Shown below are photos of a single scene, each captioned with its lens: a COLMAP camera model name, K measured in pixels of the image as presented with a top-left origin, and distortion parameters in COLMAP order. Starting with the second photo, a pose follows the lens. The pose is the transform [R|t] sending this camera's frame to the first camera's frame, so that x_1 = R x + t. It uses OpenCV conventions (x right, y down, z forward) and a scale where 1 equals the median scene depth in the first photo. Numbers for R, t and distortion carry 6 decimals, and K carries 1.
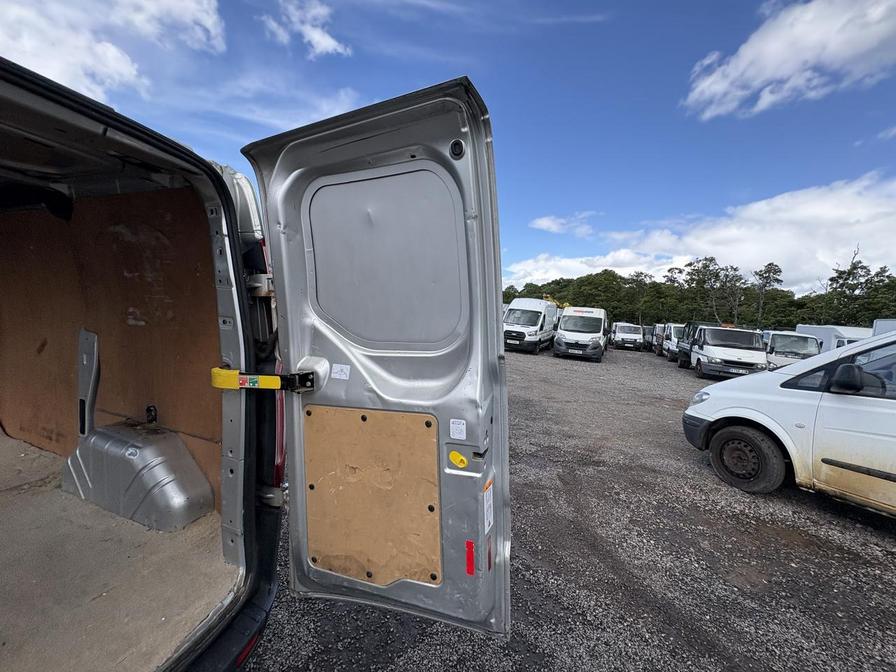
lens RADIAL K [[357.7, 0, 448.0], [0, 357.7, 336.0], [0, 0, 1]] dist [0.000032, 0.000198]
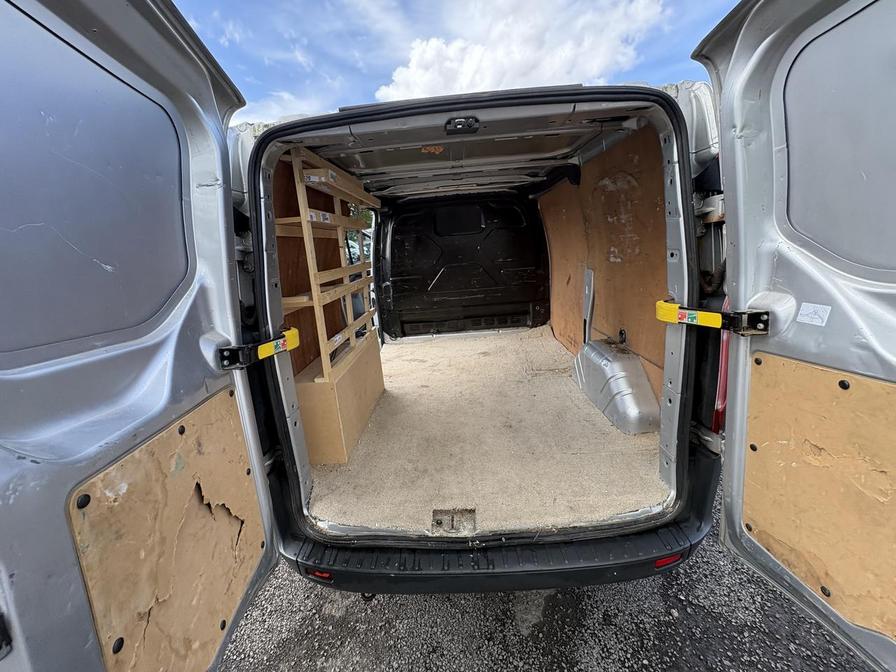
lens RADIAL K [[357.7, 0, 448.0], [0, 357.7, 336.0], [0, 0, 1]] dist [0.000032, 0.000198]
pose [[0.334939, 0.139584, -0.931843, 0.125655], [0.039650, 0.986002, 0.161949, -0.002548], [0.941405, -0.091191, 0.324716, 0.071658]]
